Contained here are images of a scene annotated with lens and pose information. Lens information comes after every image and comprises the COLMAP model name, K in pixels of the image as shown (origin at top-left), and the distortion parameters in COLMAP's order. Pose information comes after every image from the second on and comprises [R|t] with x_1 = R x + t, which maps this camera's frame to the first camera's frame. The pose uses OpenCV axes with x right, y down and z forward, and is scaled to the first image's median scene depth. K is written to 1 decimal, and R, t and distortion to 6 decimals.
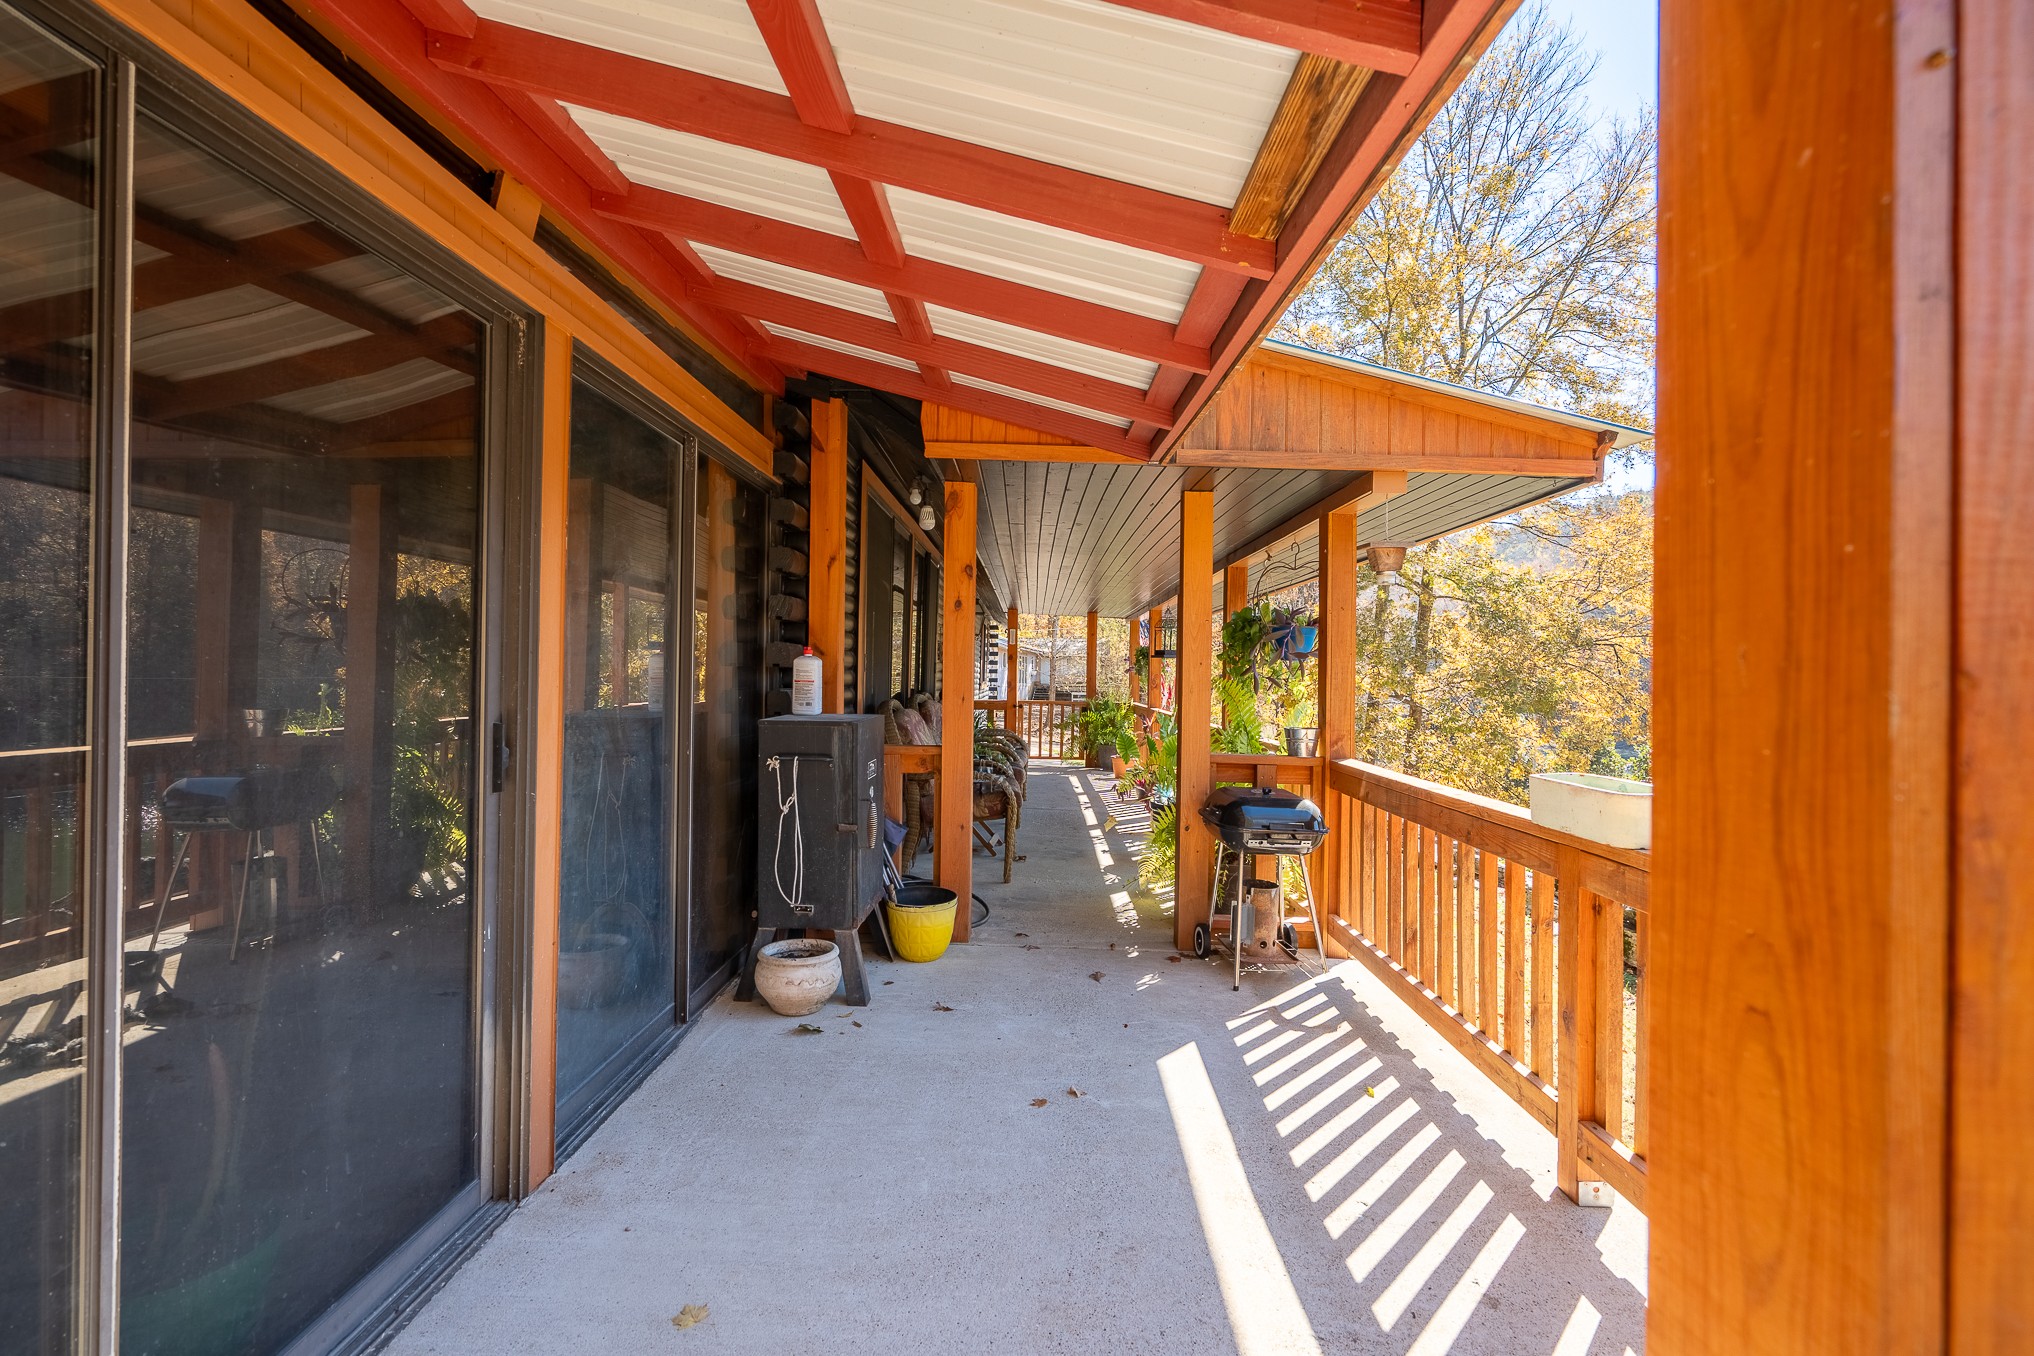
lens RADIAL K [[917.9, 0, 1016.5], [0, 917.9, 674.2], [0, 0, 1]] dist [0.000092, -0.000079]
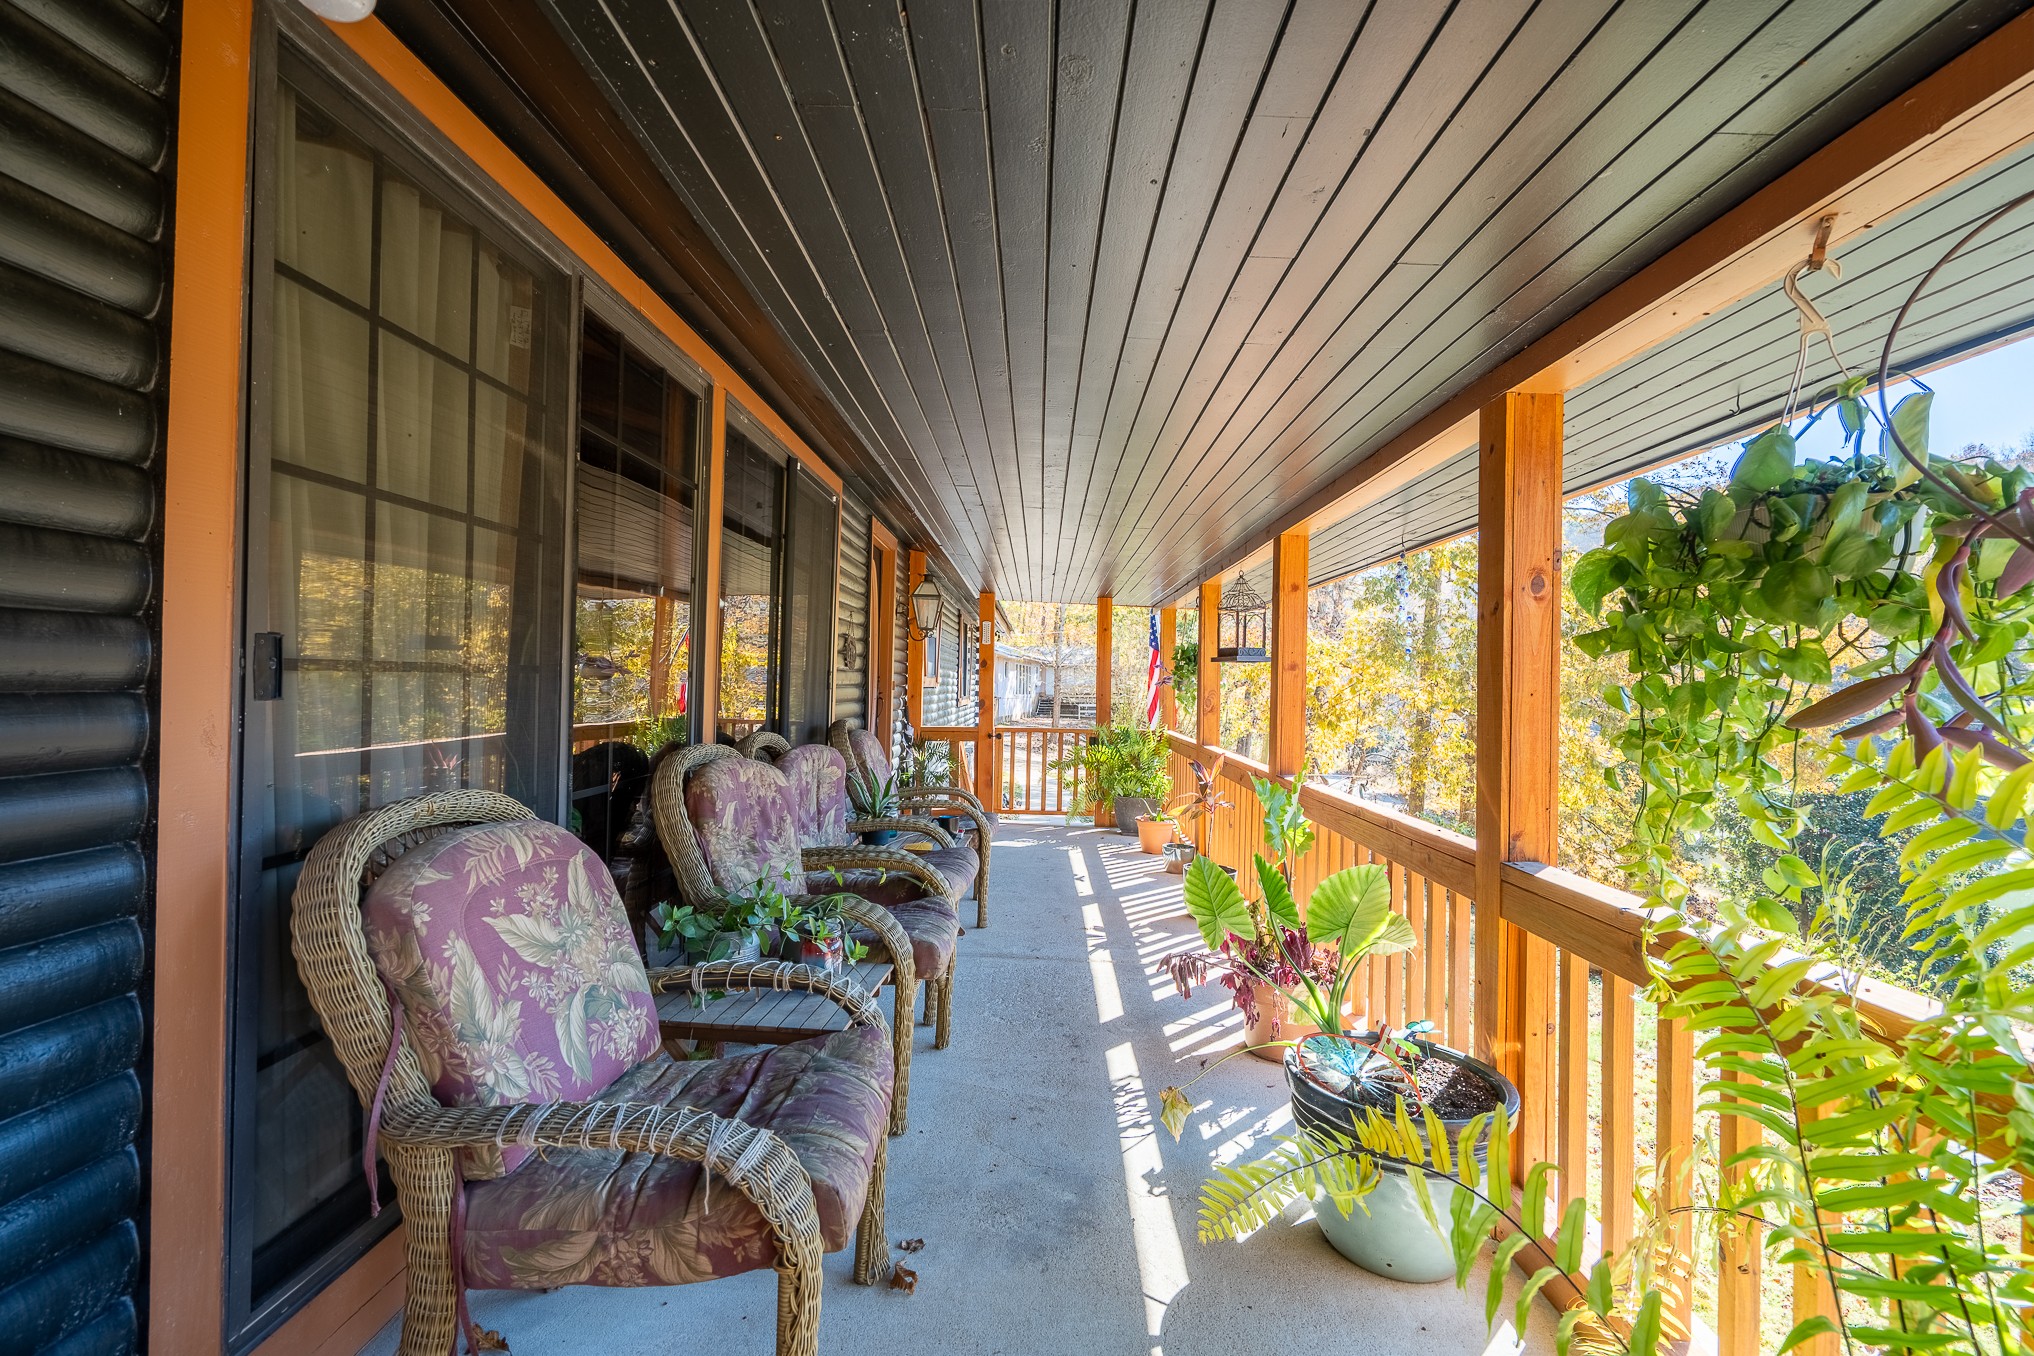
lens RADIAL K [[917.9, 0, 1016.5], [0, 917.9, 674.2], [0, 0, 1]] dist [0.000092, -0.000079]
pose [[0.999968, -0.000205, -0.008011, 0.024457], [0.000119, 0.999943, -0.010685, -0.003287], [0.008013, 0.010684, 0.999911, 0.343616]]
